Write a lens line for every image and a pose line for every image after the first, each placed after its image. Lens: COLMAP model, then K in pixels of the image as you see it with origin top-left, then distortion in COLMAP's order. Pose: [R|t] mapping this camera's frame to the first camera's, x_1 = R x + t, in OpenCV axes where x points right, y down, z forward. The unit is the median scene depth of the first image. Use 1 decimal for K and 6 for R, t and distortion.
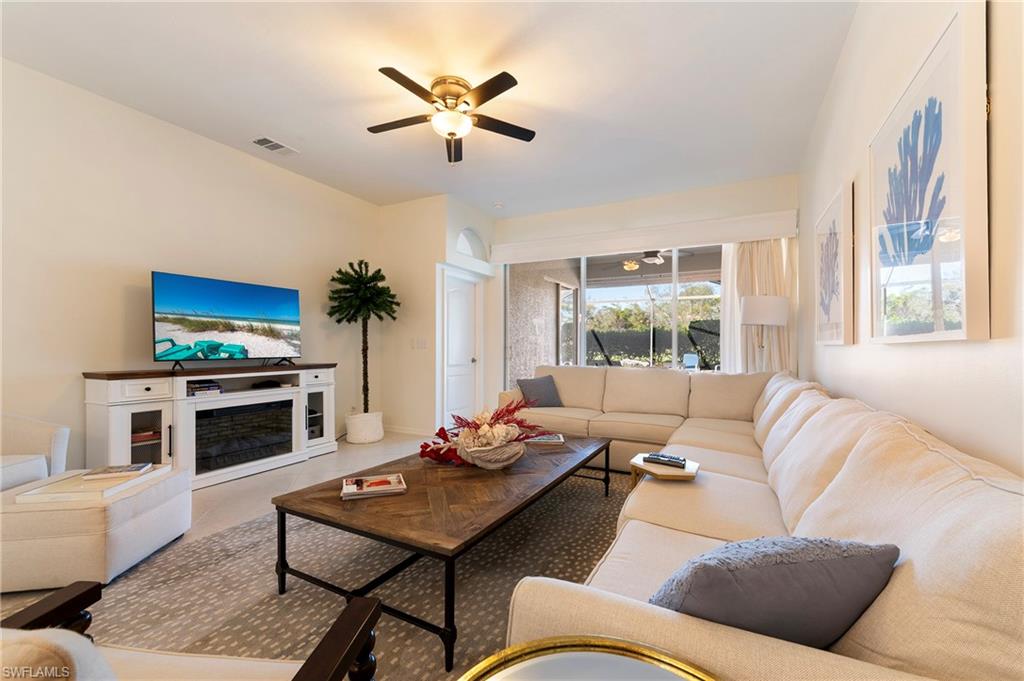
lens RADIAL K [[422.5, 0, 520.4], [0, 422.5, 342.9], [0, 0, 1]] dist [-0.000043, -0.000108]
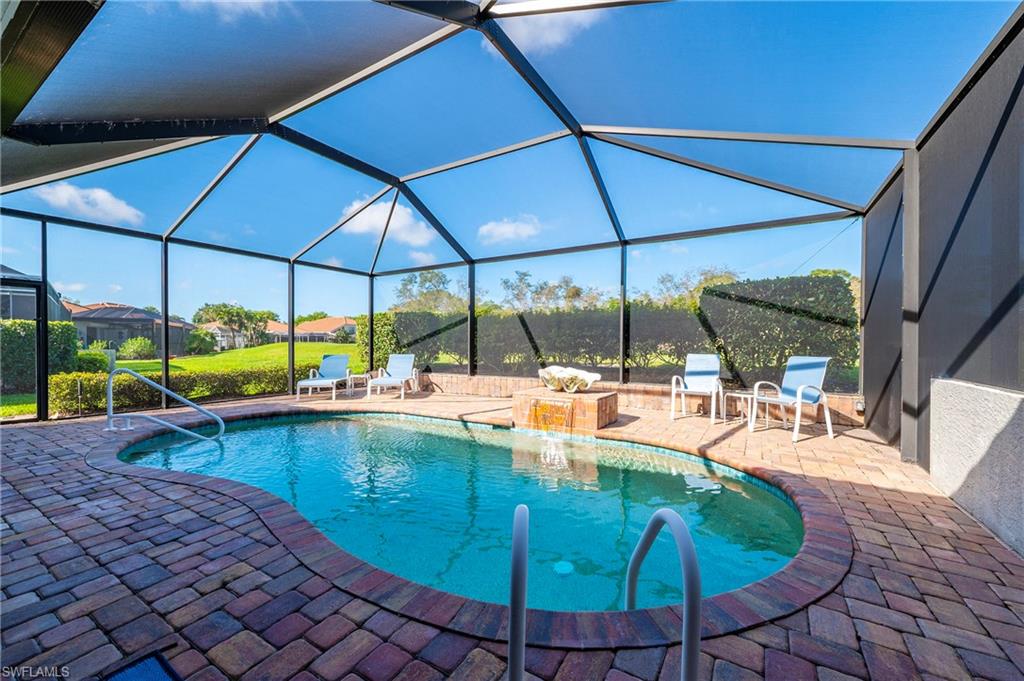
lens RADIAL K [[397.4, 0, 524.8], [0, 397.4, 354.1], [0, 0, 1]] dist [0.000222, 0.000024]
pose [[0.998242, -0.001899, -0.059232, 0.912128], [0.003767, 0.999498, 0.031451, 0.047940], [0.059143, -0.031619, 0.997749, 2.153142]]
